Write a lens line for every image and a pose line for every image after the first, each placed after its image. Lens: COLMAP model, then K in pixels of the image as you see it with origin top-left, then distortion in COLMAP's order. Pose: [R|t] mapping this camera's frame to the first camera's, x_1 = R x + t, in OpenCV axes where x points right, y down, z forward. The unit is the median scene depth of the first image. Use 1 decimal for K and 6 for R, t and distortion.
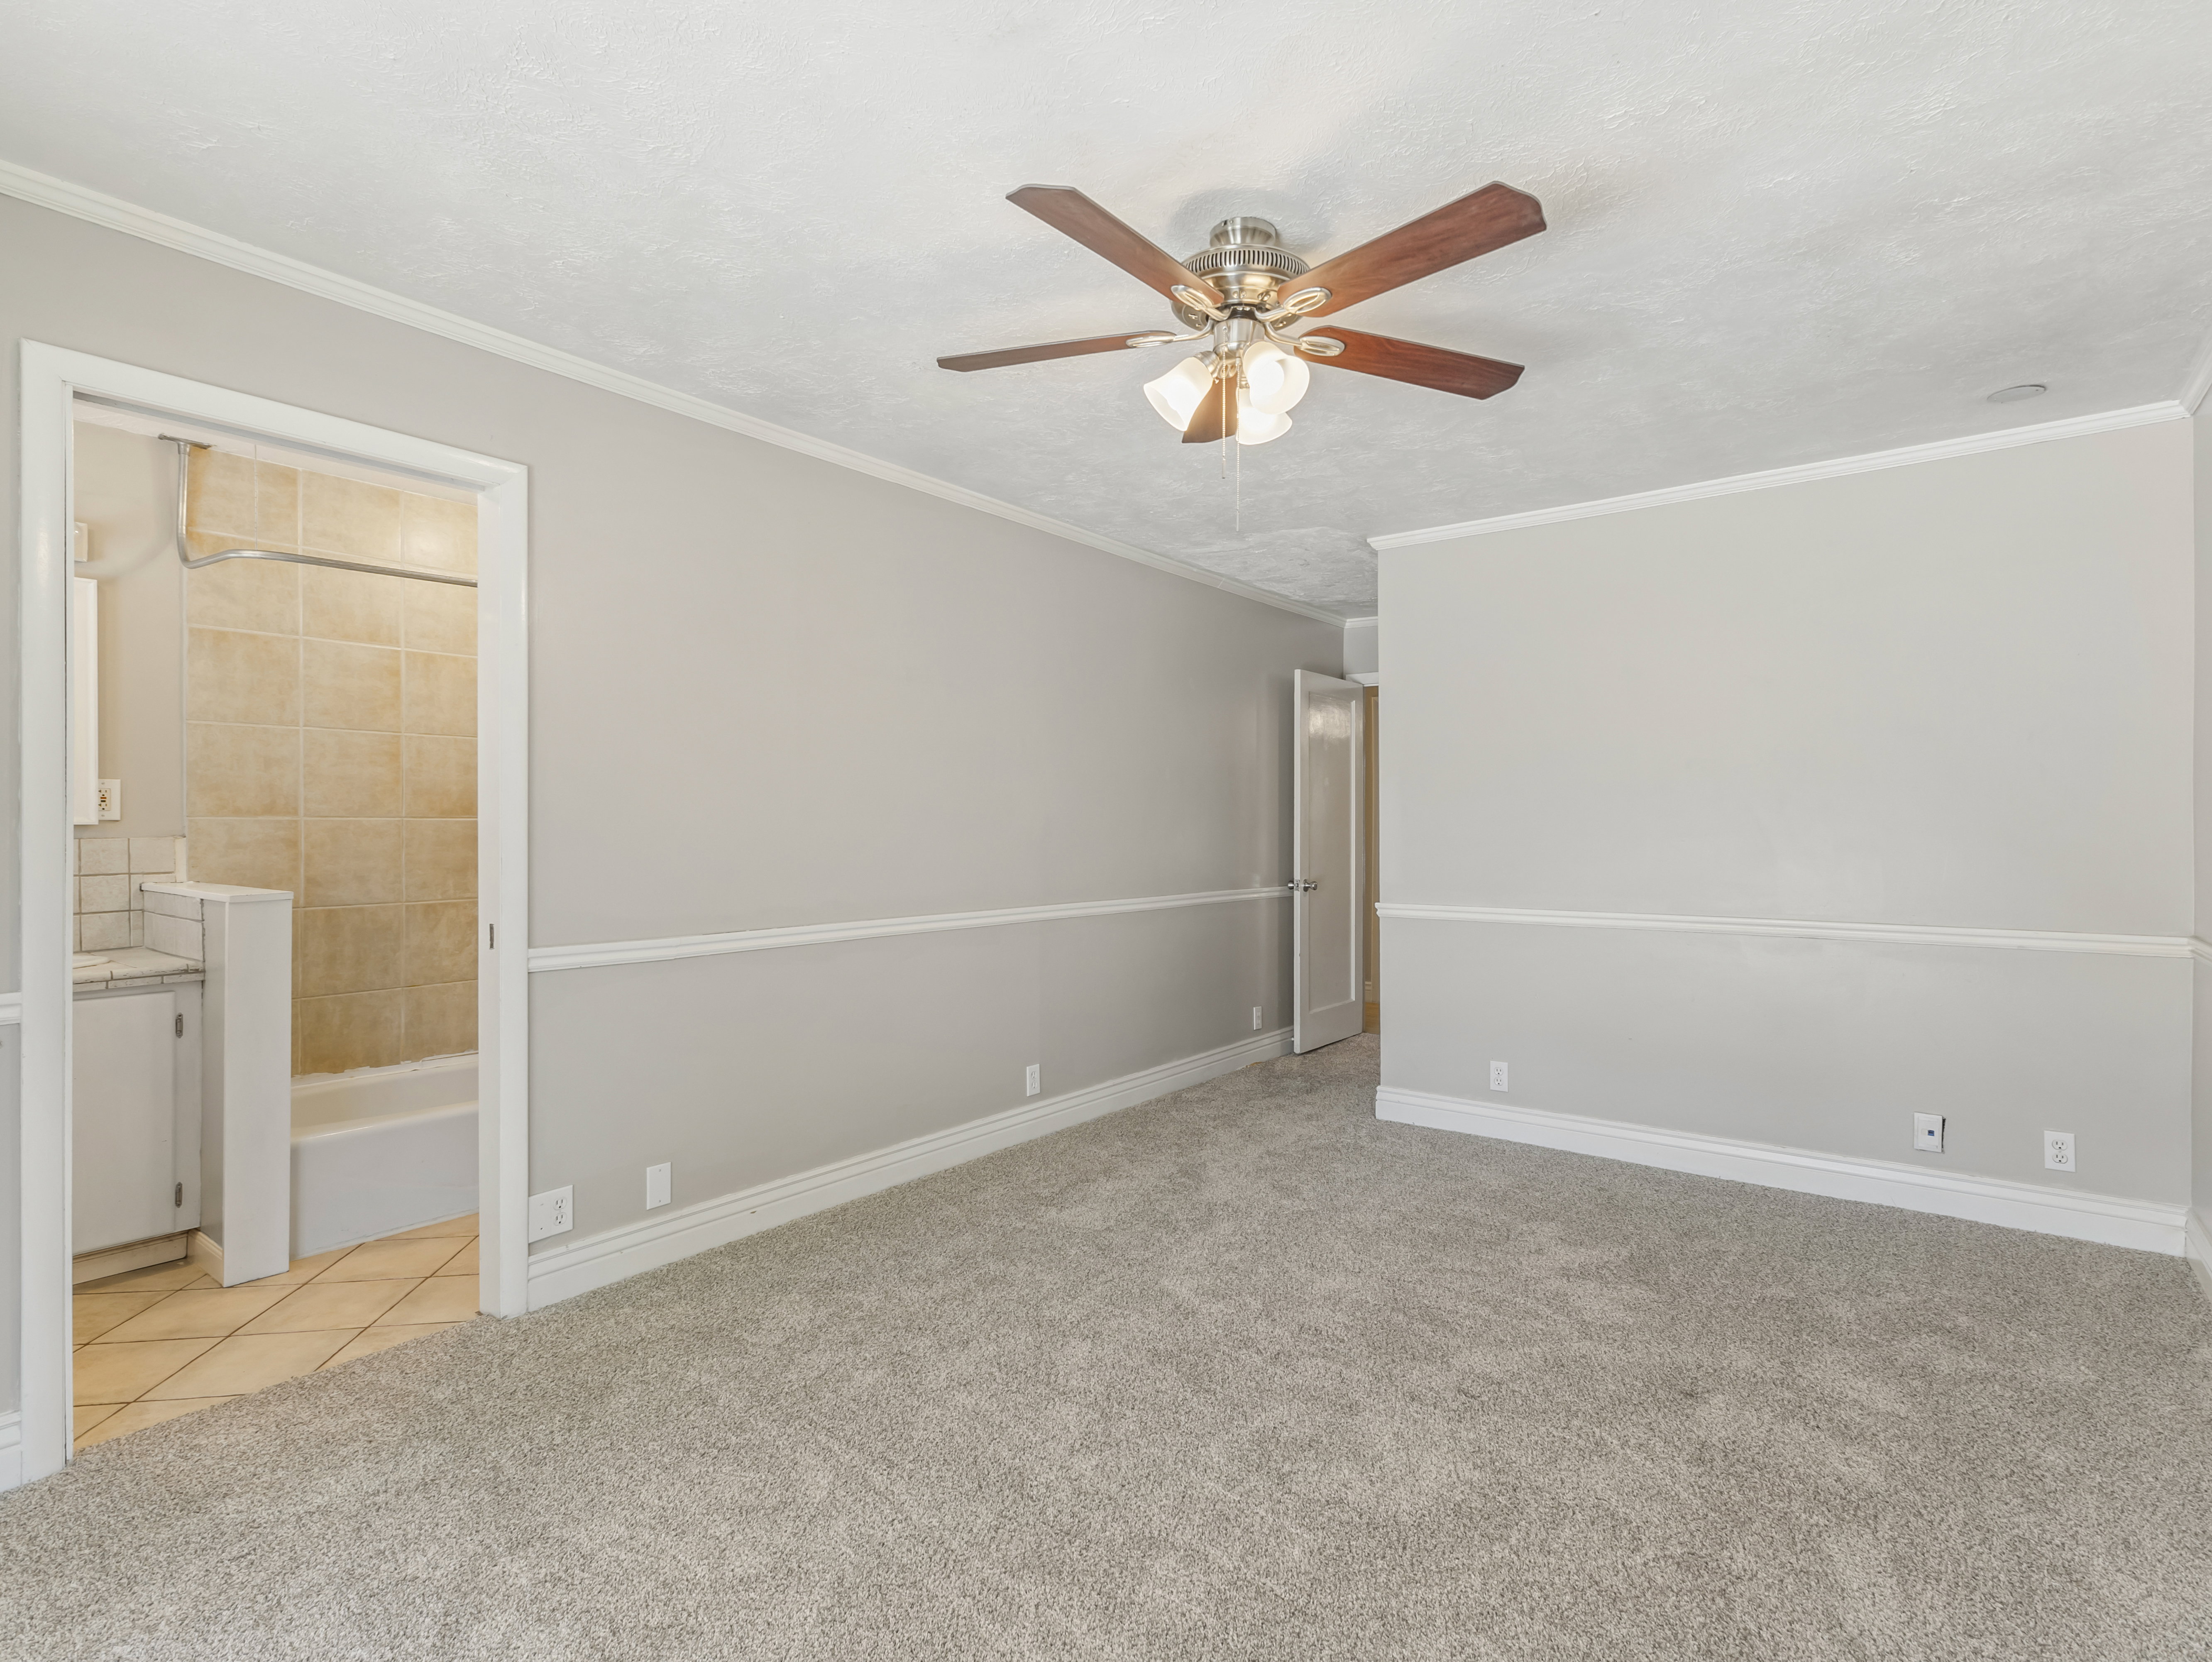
lens RADIAL K [[1083.0, 0, 1091.0], [0, 1083.0, 831.6], [0, 0, 1]] dist [0.006932, 0.001840]
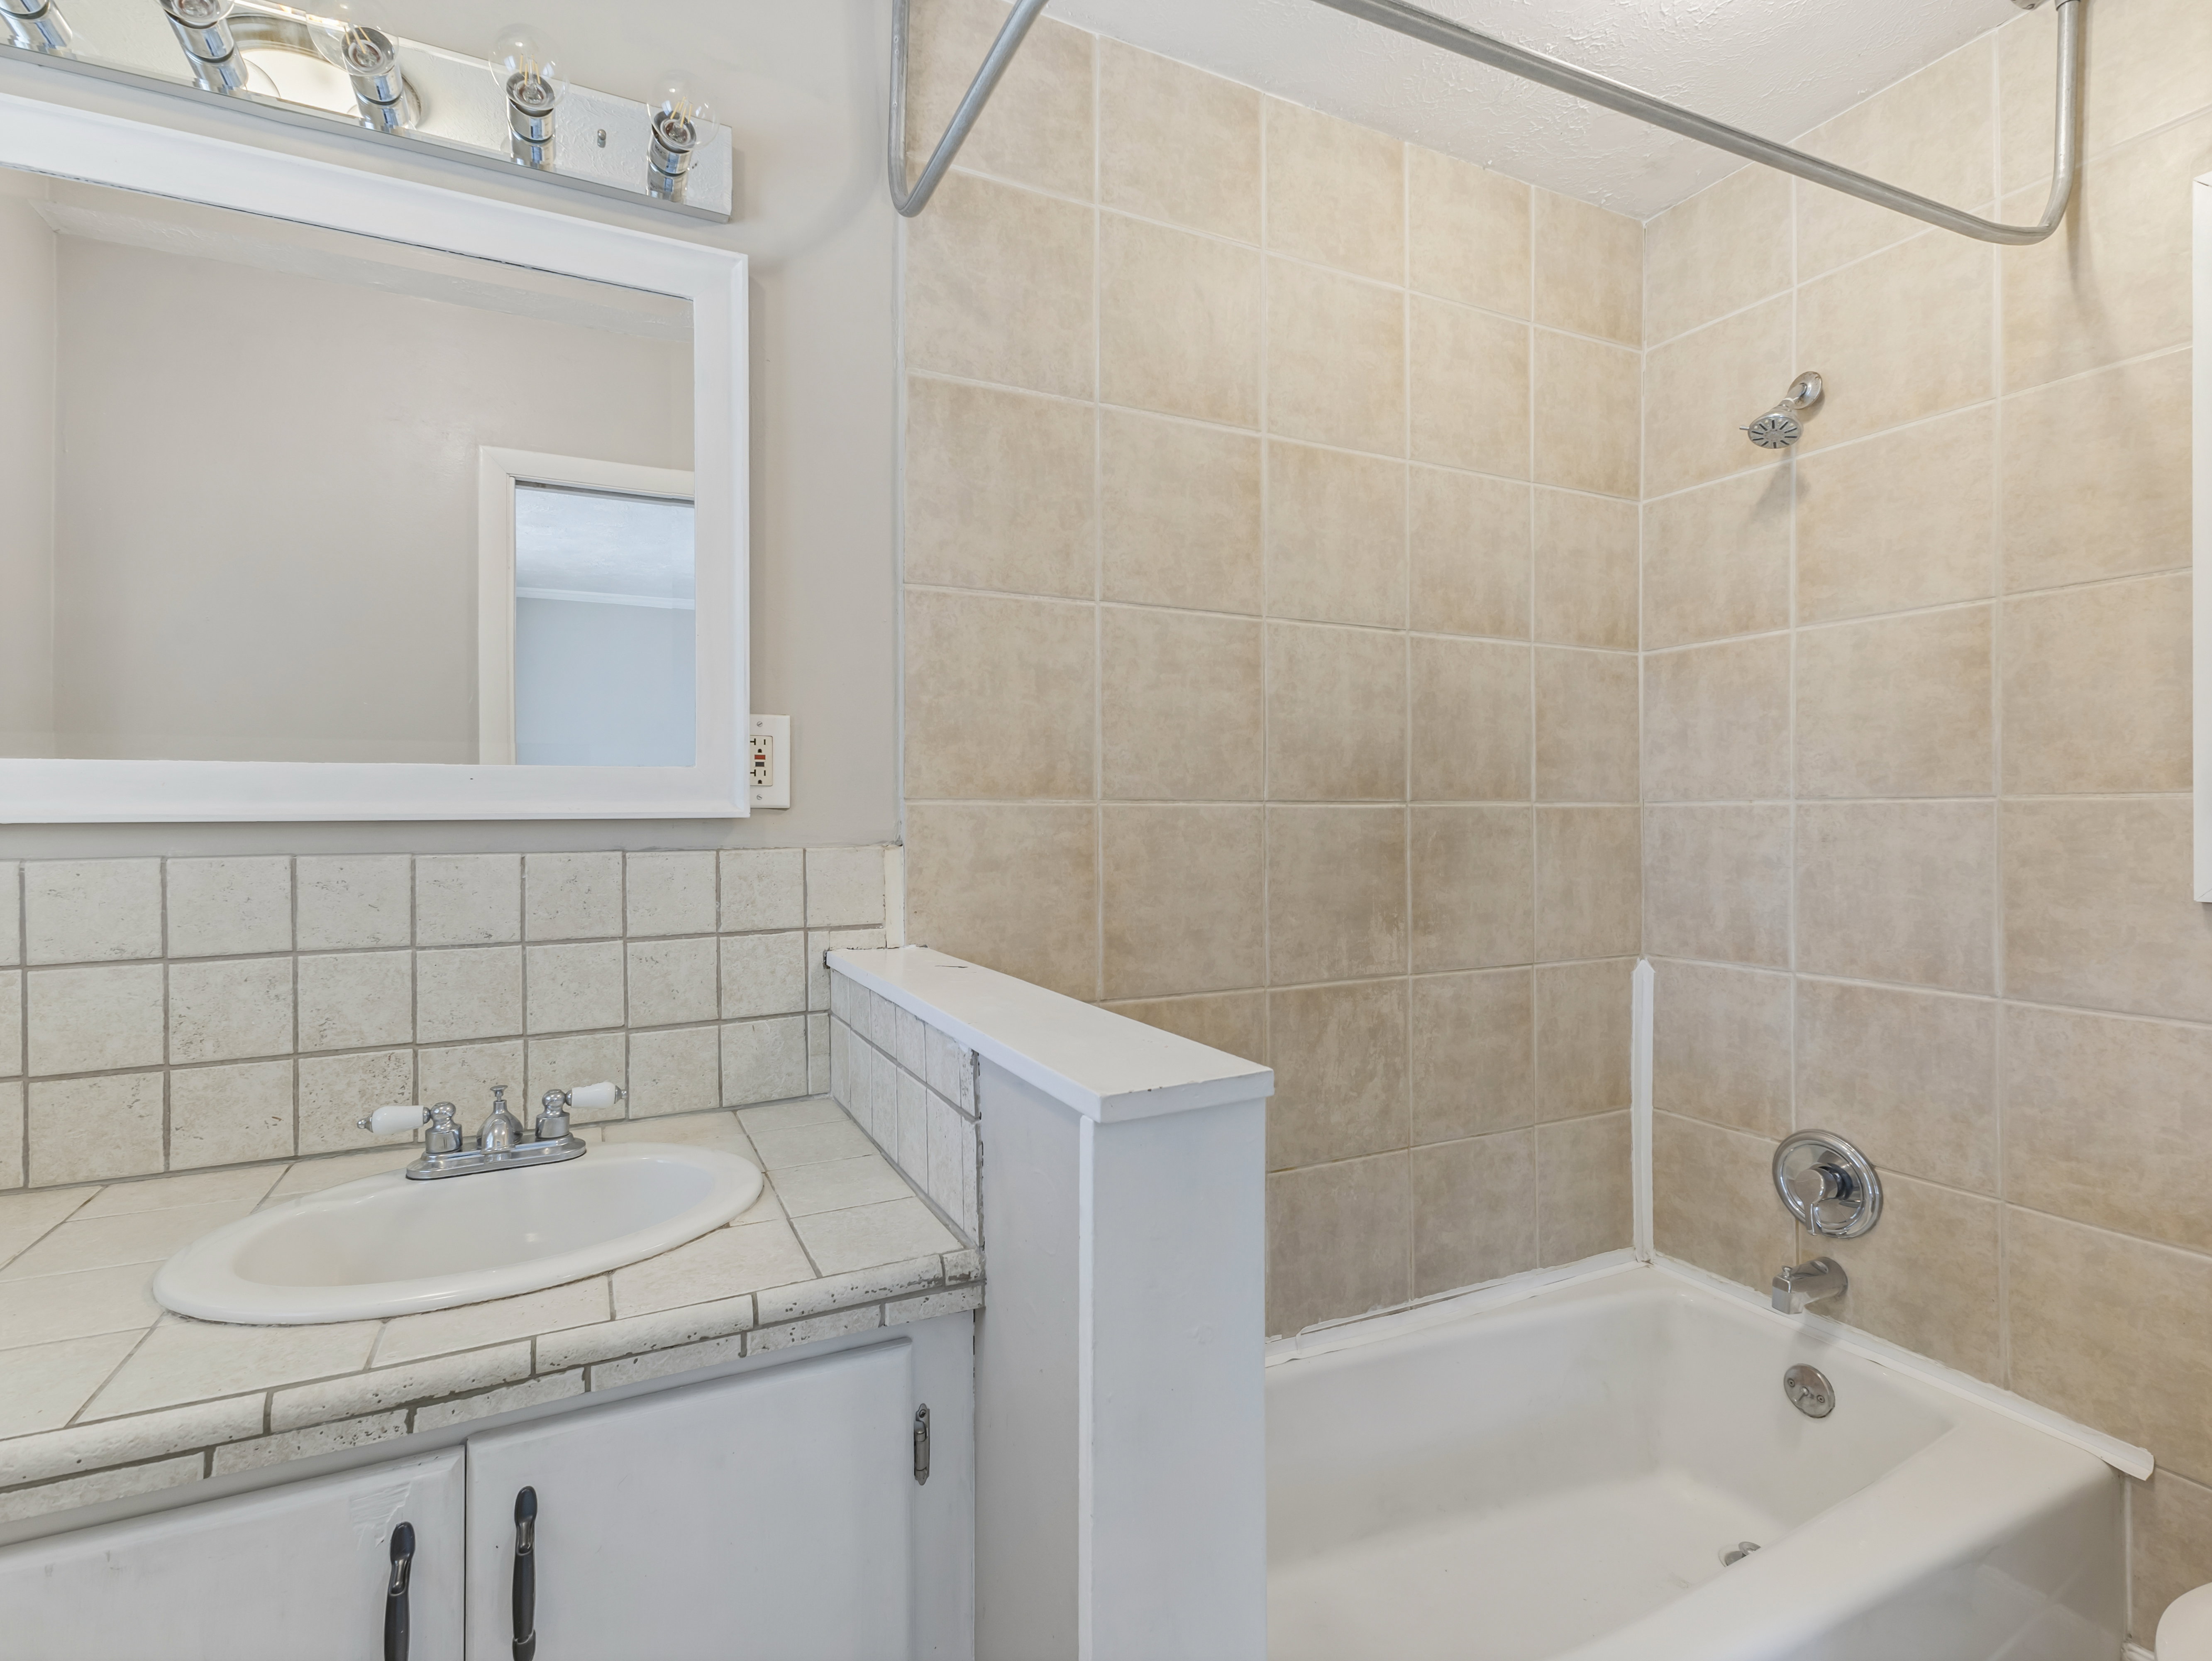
lens RADIAL K [[1083.0, 0, 1110.9], [0, 1083.0, 826.8], [0, 0, 1]] dist [0.006932, 0.001840]
pose [[0.898554, 0.000724, -0.438862, -0.530324], [-0.000382, 1.000000, 0.000869, -0.002983], [0.438862, -0.000613, 0.898554, 0.604893]]
